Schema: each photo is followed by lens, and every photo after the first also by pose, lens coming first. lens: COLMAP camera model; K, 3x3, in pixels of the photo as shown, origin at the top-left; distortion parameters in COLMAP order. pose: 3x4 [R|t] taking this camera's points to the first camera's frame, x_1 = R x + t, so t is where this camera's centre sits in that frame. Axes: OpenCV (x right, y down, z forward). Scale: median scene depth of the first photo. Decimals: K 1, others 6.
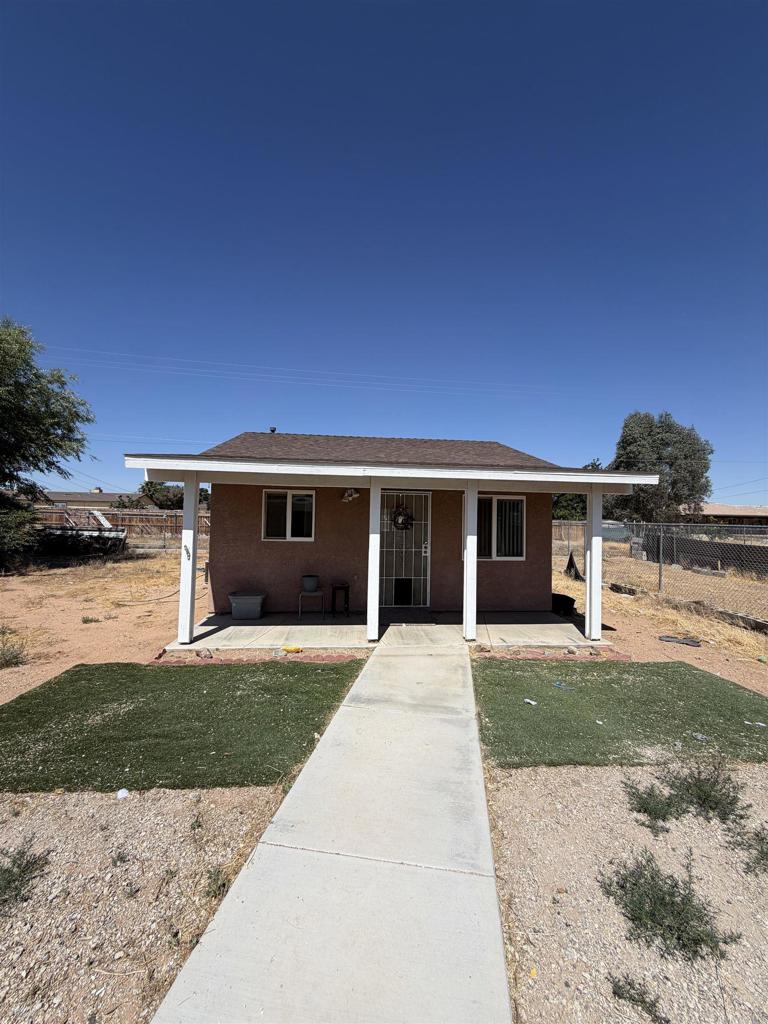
lens RADIAL K [[405.7, 0, 388.4], [0, 405.7, 507.0], [0, 0, 1]] dist [0.001867, 0.000073]
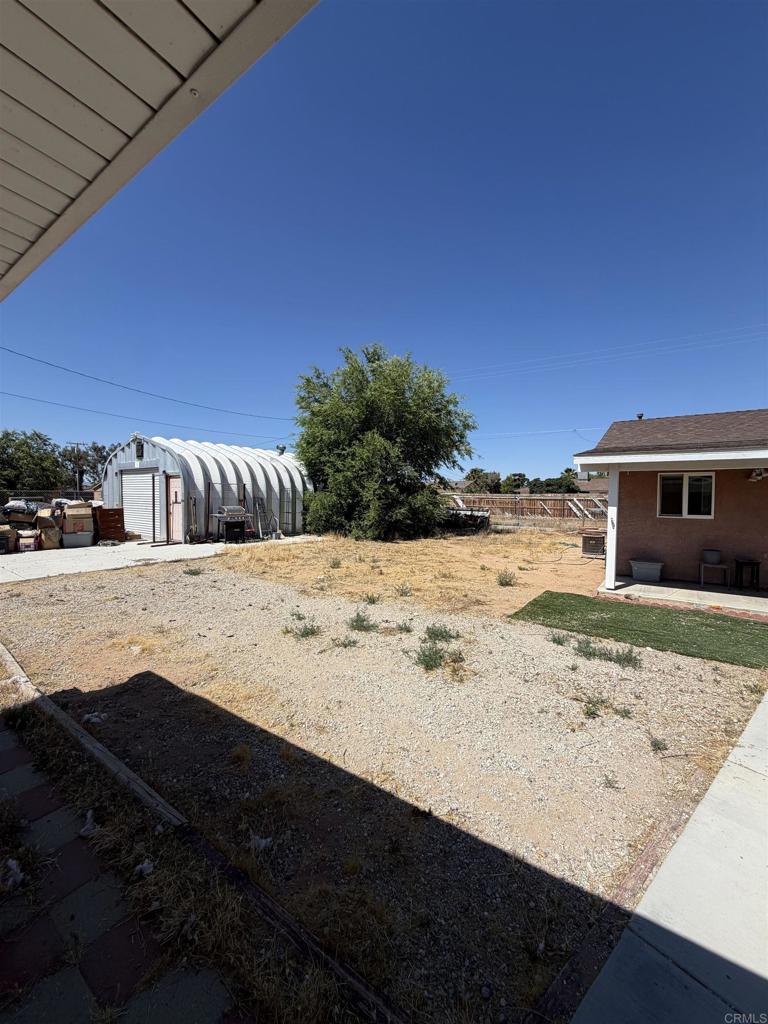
lens RADIAL K [[405.7, 0, 388.4], [0, 405.7, 507.0], [0, 0, 1]] dist [0.001867, 0.000073]
pose [[0.750291, 0.002378, -0.661103, -0.118211], [0.024761, 0.999191, 0.031695, -0.003213], [0.660643, -0.040150, 0.749625, -0.385932]]
